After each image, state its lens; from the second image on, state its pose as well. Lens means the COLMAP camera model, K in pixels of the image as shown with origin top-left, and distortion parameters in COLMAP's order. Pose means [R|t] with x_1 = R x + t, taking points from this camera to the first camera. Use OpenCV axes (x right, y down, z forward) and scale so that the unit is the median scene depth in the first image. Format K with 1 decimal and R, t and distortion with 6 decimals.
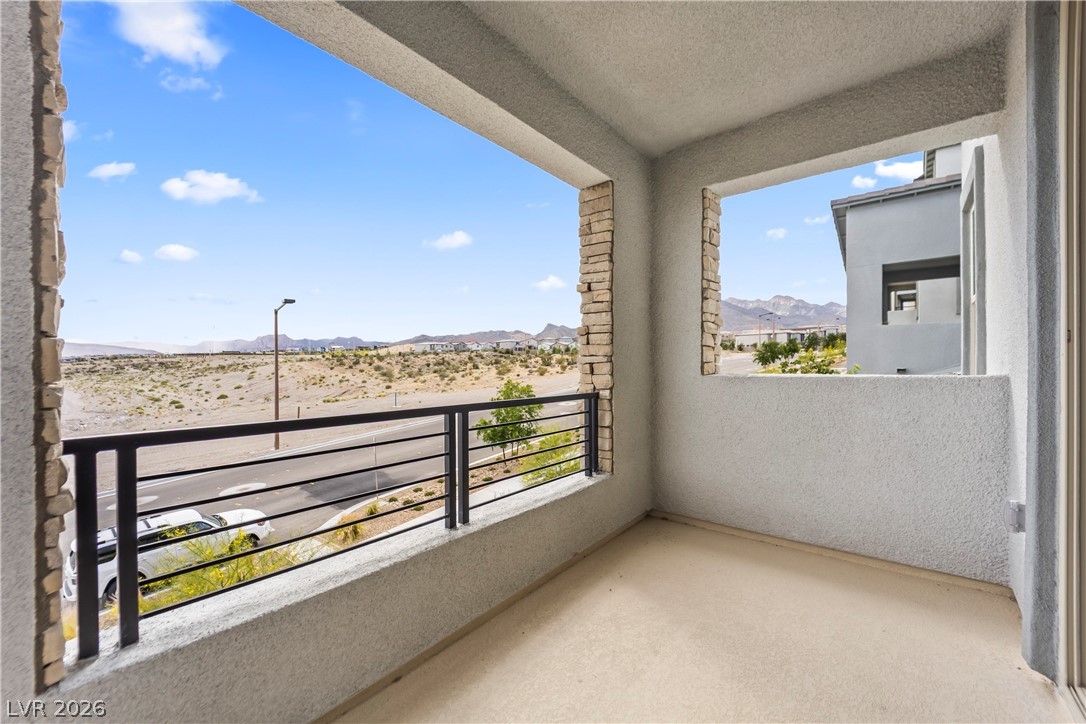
lens RADIAL K [[434.5, 0, 543.0], [0, 434.5, 362.0], [0, 0, 1]] dist [-0.000976, -0.000533]
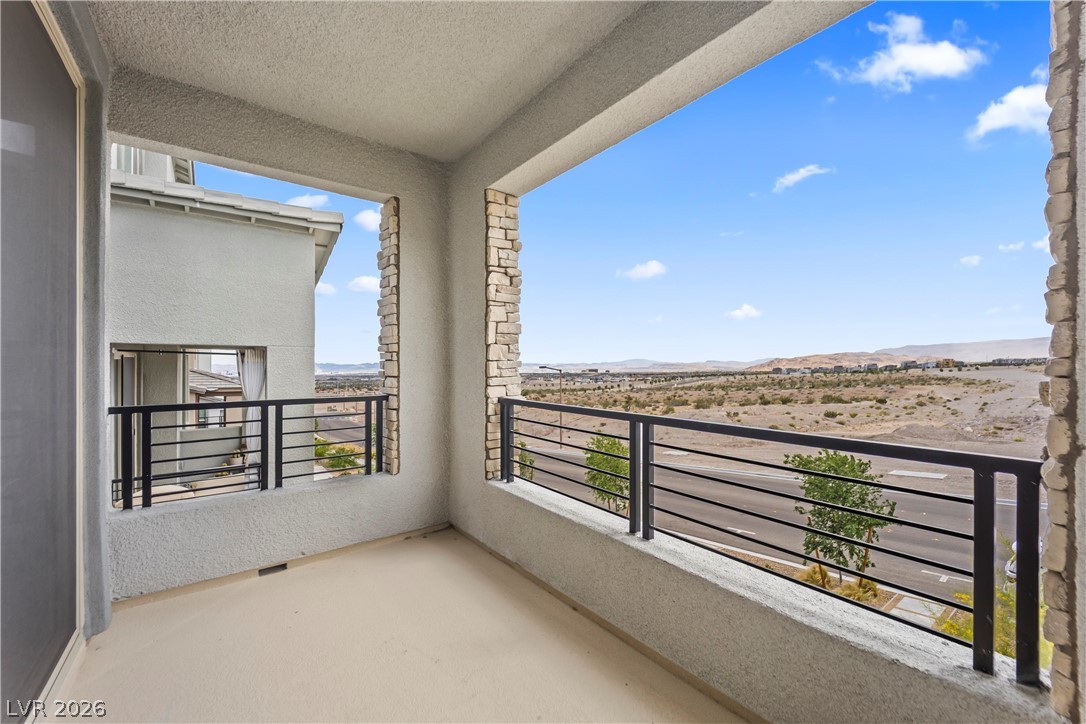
lens RADIAL K [[434.5, 0, 543.0], [0, 434.5, 362.0], [0, 0, 1]] dist [-0.000976, -0.000533]
pose [[-0.239297, -0.003016, -0.970942, 0.834047], [0.005391, 0.999976, -0.004435, -0.018342], [0.970931, -0.006296, -0.239275, 1.040681]]
